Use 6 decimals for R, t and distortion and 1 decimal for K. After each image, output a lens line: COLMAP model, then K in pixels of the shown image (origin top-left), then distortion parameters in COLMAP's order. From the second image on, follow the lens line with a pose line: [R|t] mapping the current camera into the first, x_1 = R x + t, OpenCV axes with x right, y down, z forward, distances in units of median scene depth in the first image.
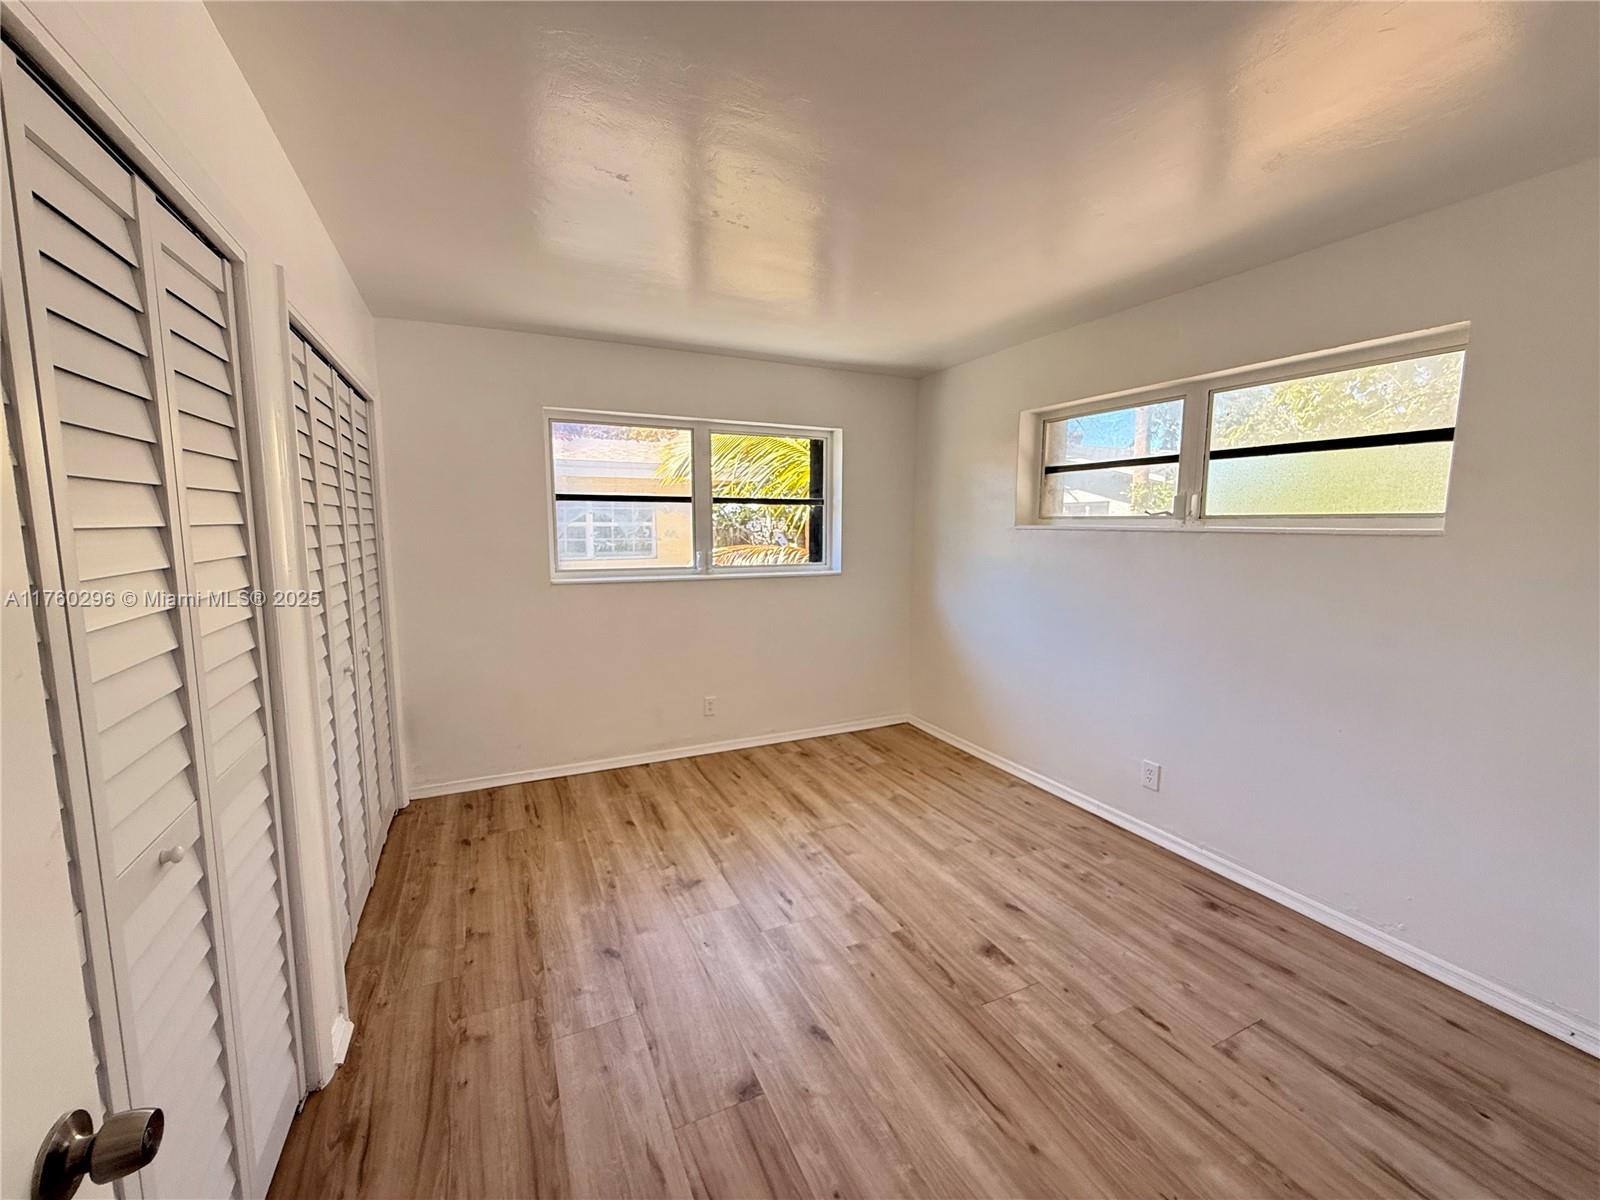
lens RADIAL K [[639.2, 0, 796.9], [0, 639.2, 602.3], [0, 0, 1]] dist [0.000338, -0.000380]
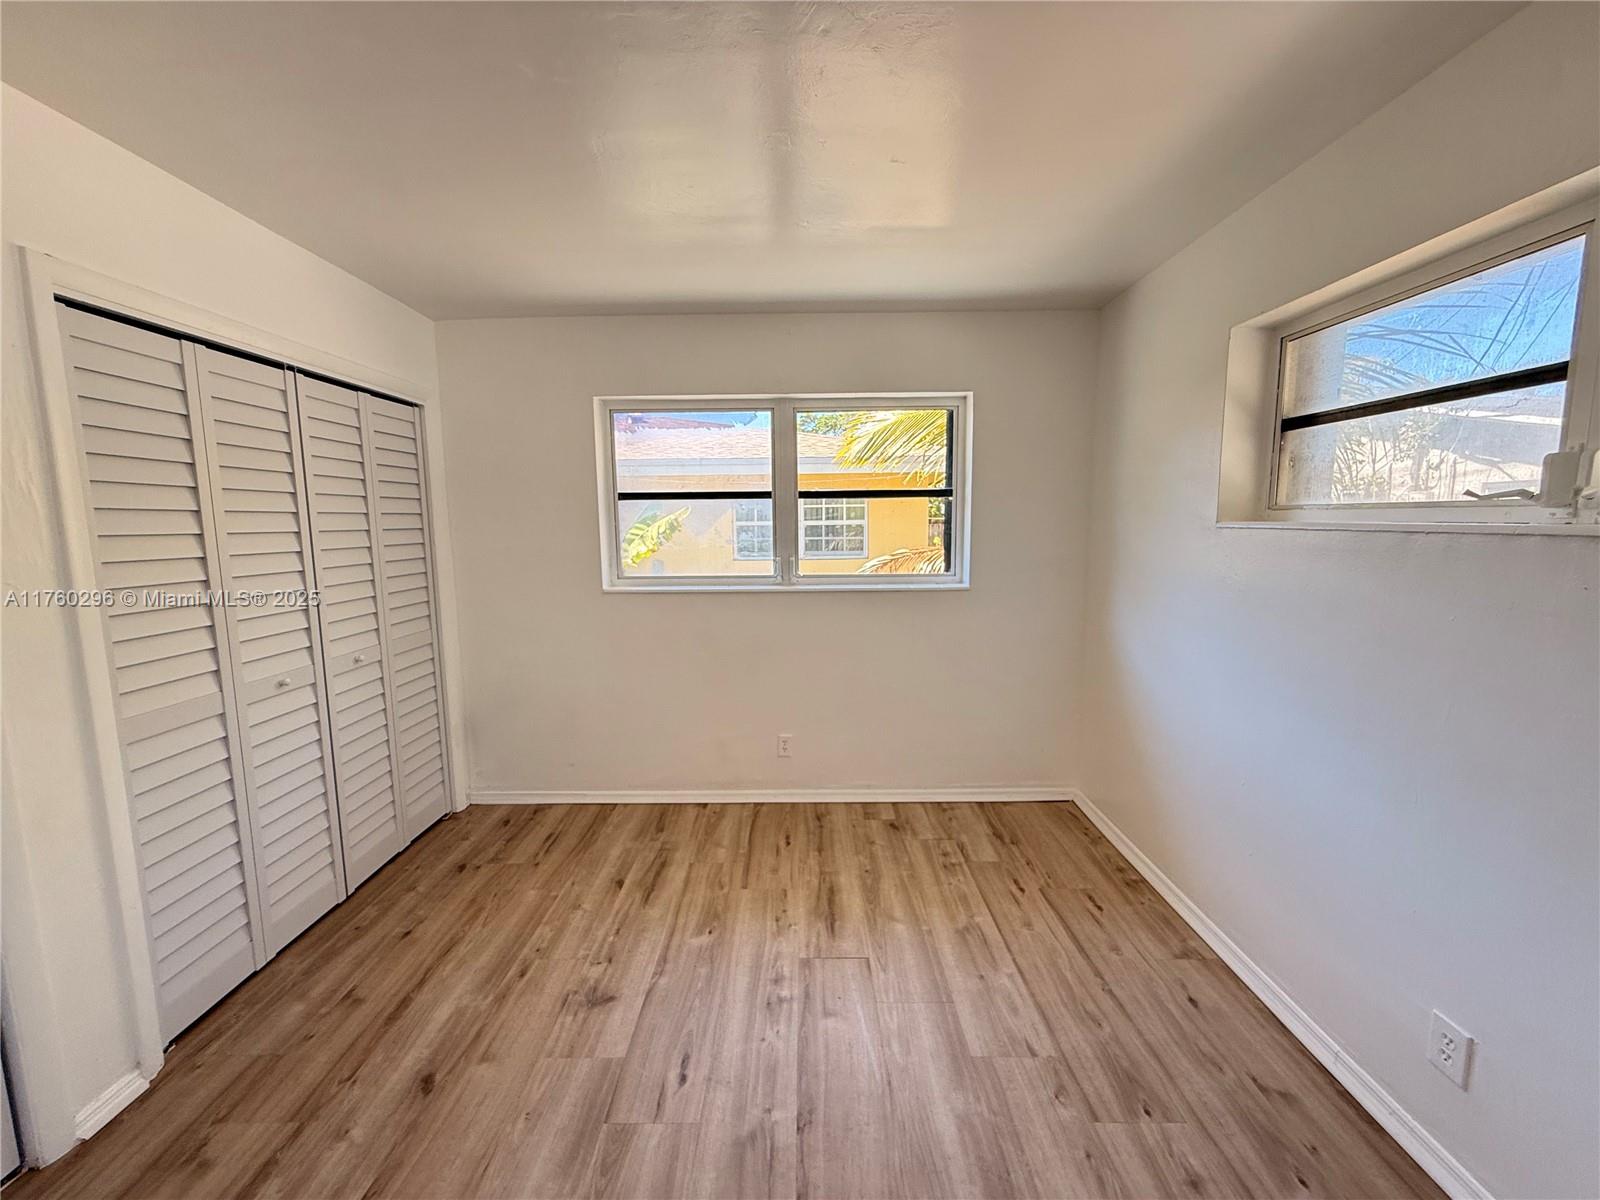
lens RADIAL K [[639.2, 0, 795.3], [0, 639.2, 602.8], [0, 0, 1]] dist [0.000338, -0.000380]
pose [[0.899296, 0.044077, -0.435113, 0.328541], [-0.041079, 0.999023, 0.016299, -0.050748], [0.435407, 0.003216, 0.900228, 0.383489]]
